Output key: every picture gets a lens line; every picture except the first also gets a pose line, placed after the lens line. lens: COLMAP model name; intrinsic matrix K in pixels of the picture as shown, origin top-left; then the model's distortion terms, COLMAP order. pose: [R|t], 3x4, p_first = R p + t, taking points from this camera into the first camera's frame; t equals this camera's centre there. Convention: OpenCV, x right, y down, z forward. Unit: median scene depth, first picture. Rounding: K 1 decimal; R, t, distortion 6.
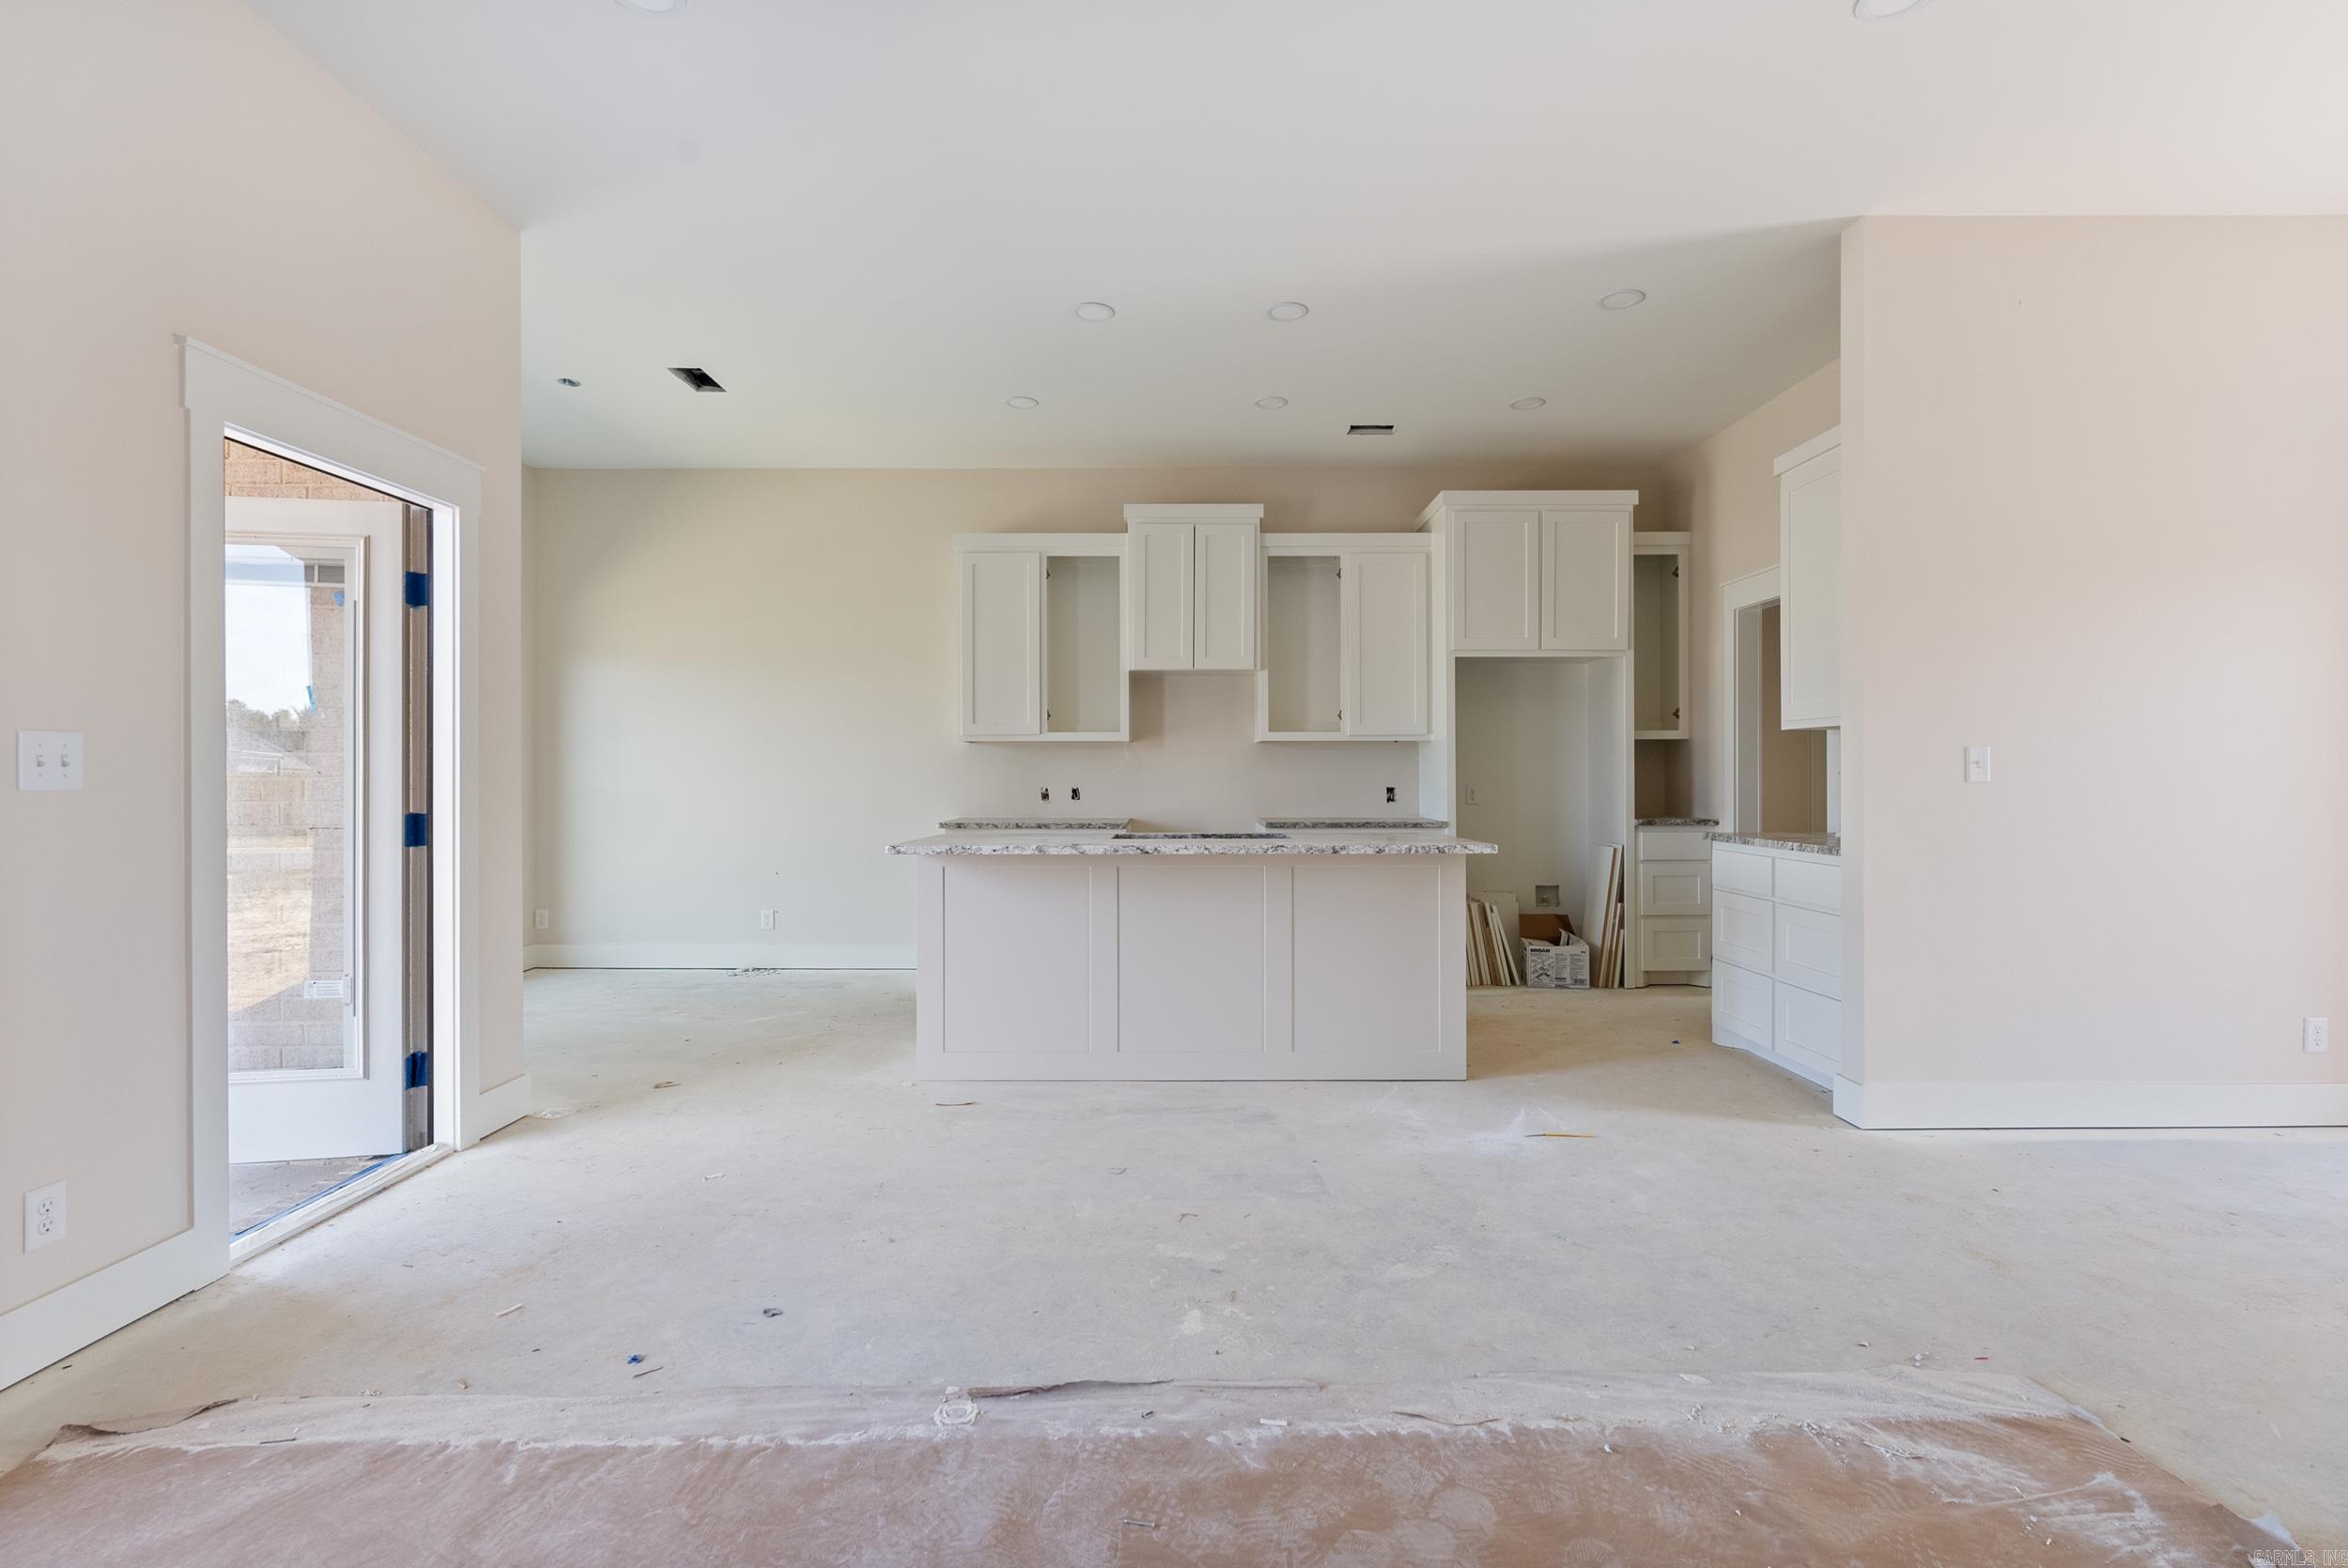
lens RADIAL K [[1043.5, 0, 1179.4], [0, 1043.5, 773.2], [0, 0, 1]] dist [-0.004263, 0.000005]
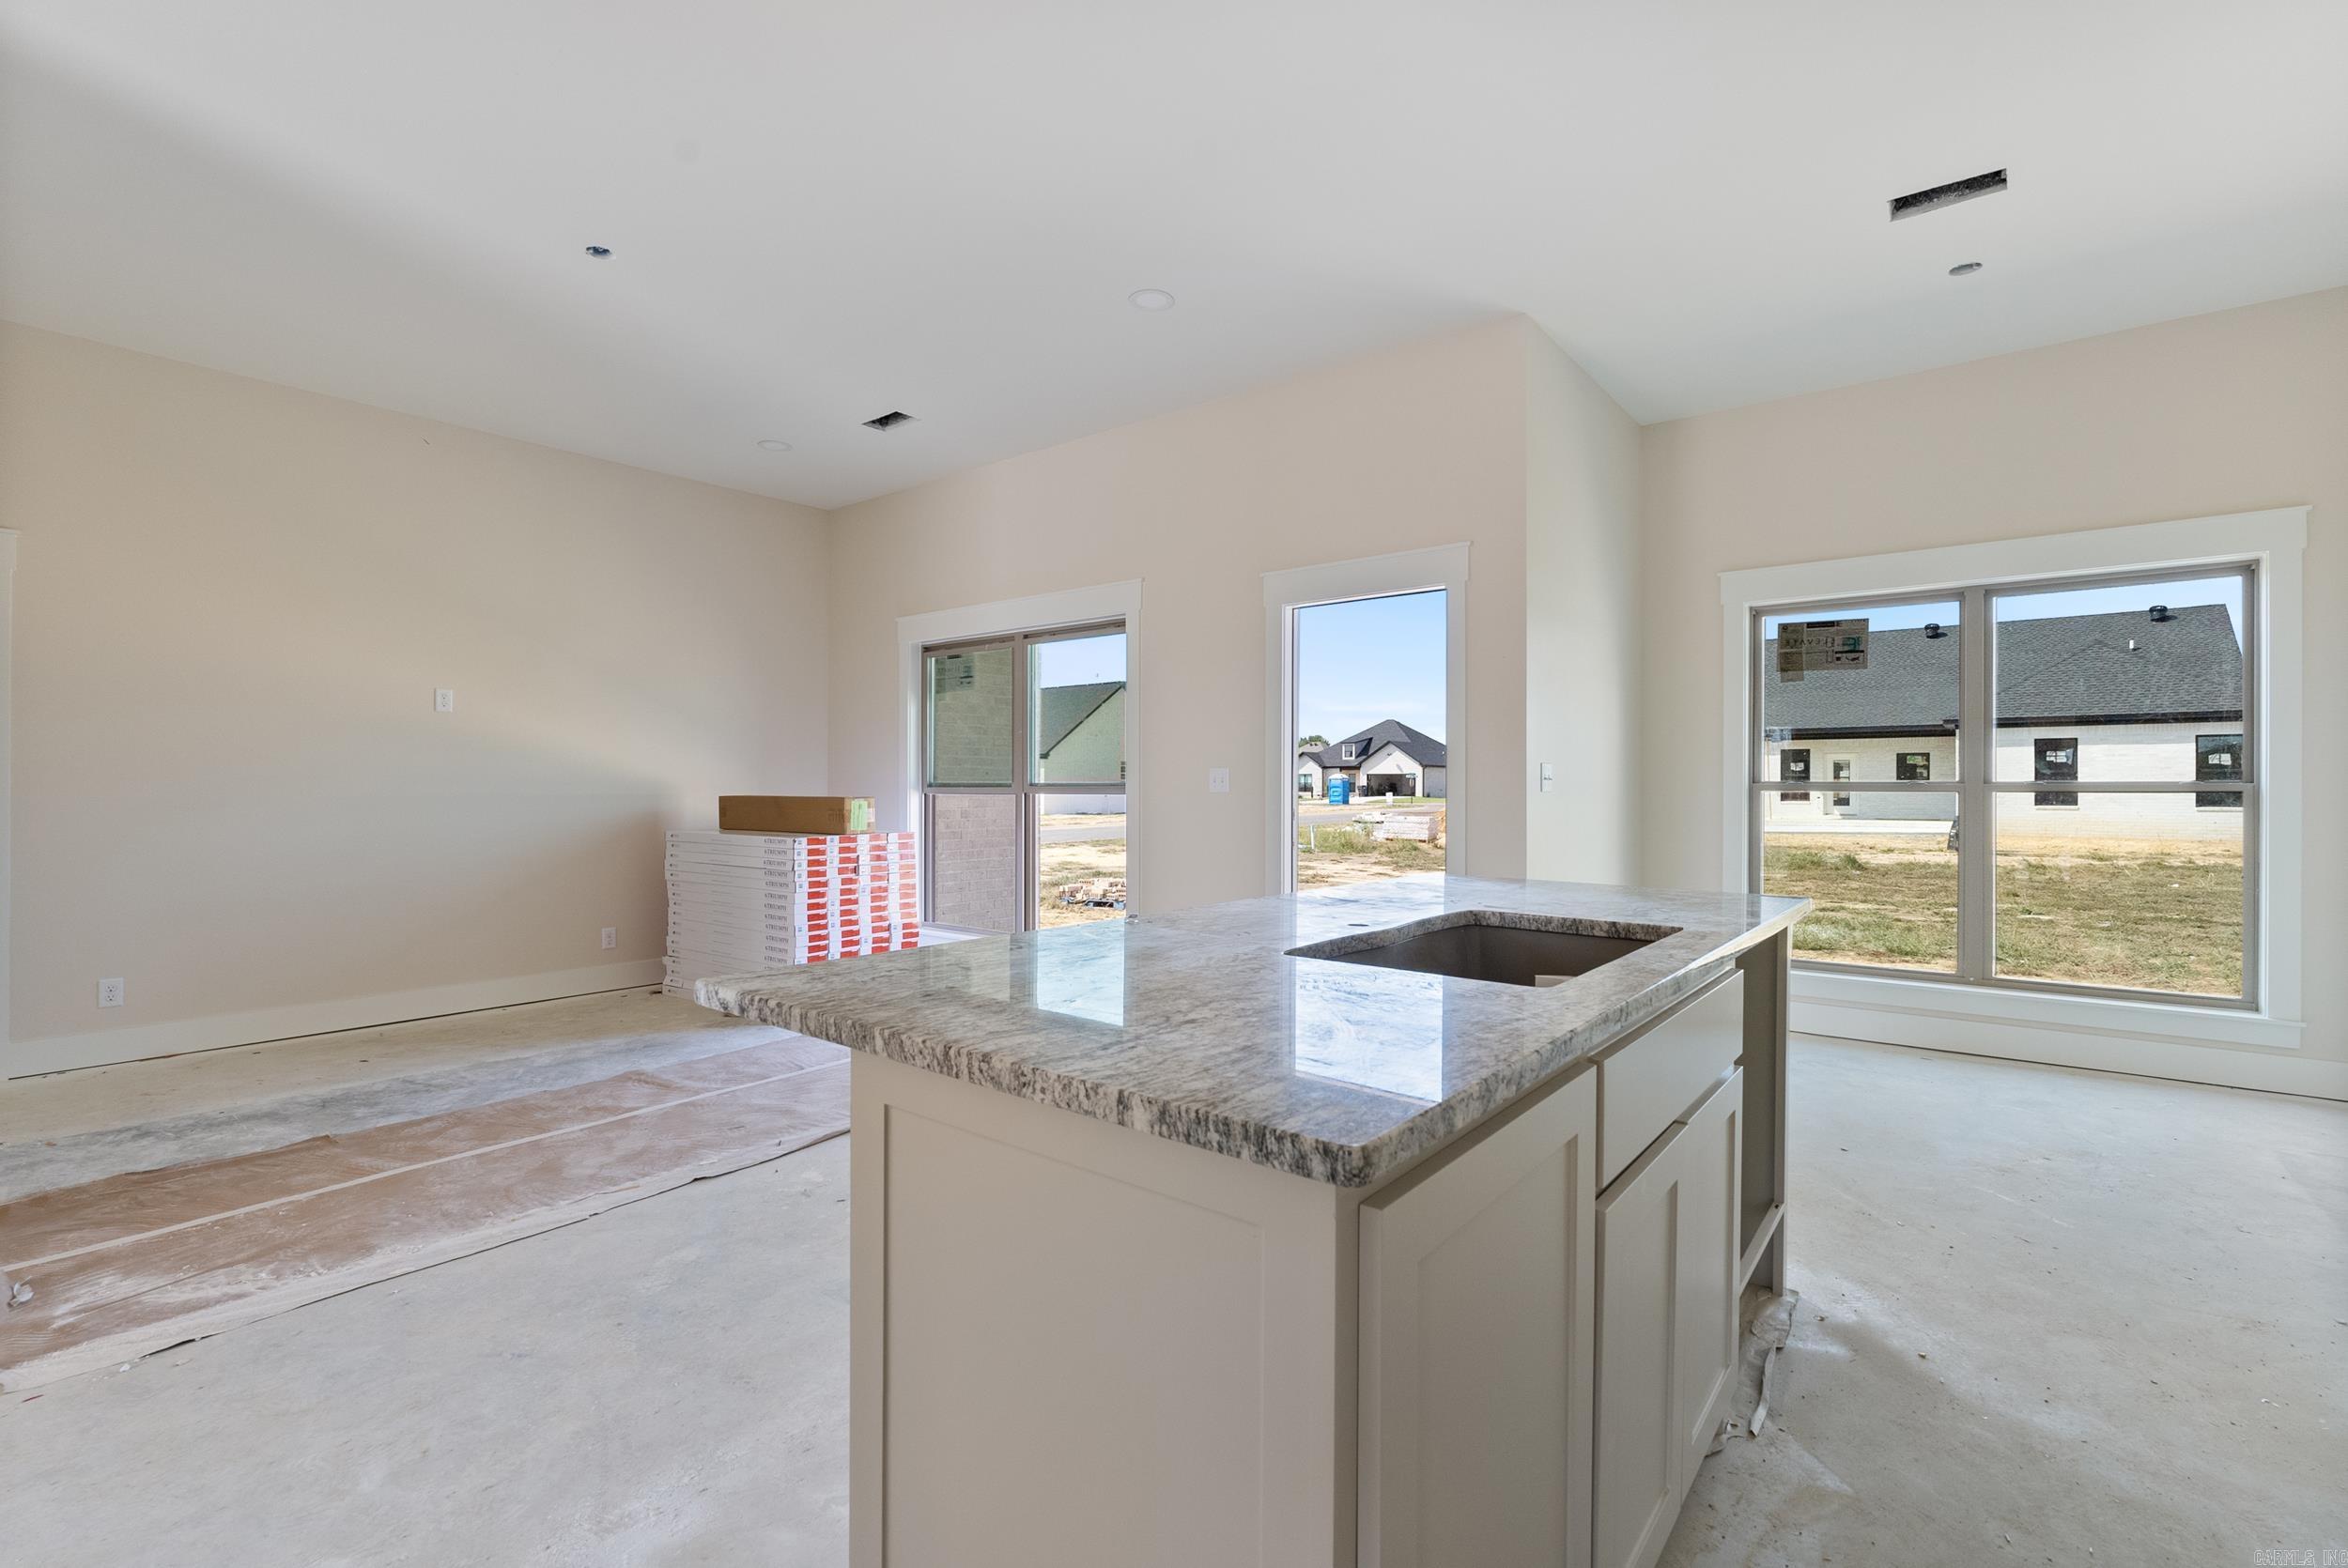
lens RADIAL K [[1043.4, 0, 1172.8], [0, 1043.4, 787.3], [0, 0, 1]] dist [-0.005672, 0.000240]
pose [[-0.624785, 0.001141, -0.780796, 0.501597], [0.000512, 0.999999, 0.001052, 0.001839], [0.780796, 0.000258, -0.624785, 1.406649]]
